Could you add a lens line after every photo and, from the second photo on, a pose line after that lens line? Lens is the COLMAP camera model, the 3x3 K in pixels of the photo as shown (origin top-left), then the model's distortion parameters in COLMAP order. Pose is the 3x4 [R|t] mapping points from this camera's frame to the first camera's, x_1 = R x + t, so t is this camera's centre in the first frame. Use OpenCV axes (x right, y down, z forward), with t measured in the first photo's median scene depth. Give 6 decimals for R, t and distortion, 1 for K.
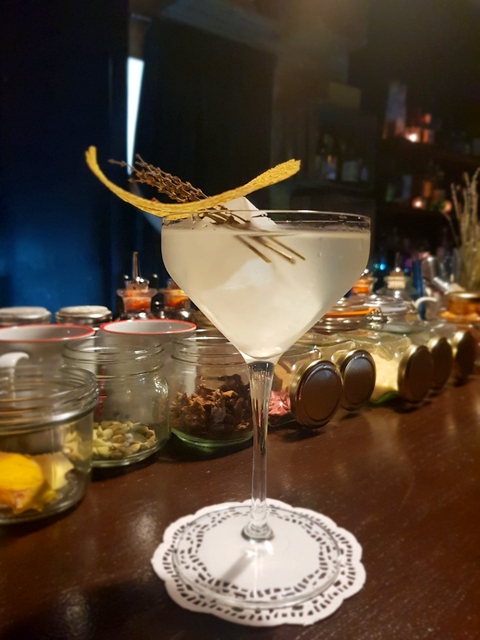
lens RADIAL K [[517.4, 0, 241.0], [0, 517.4, 319.6], [0, 0, 1]] dist [0.006195, -0.071546]
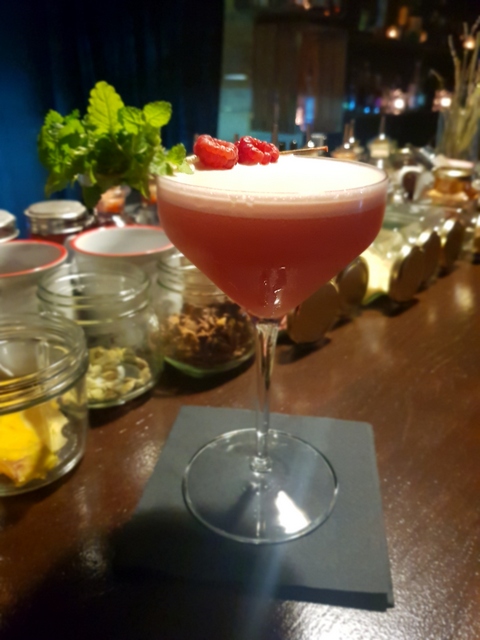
lens RADIAL K [[517.5, 0, 242.6], [0, 517.5, 317.7], [0, 0, 1]] dist [0.004985, -0.067175]
pose [[0.996453, -0.037600, 0.075288, -0.059310], [0.013490, 0.954432, 0.298123, -0.145194], [-0.083067, -0.296050, 0.951554, 0.103653]]
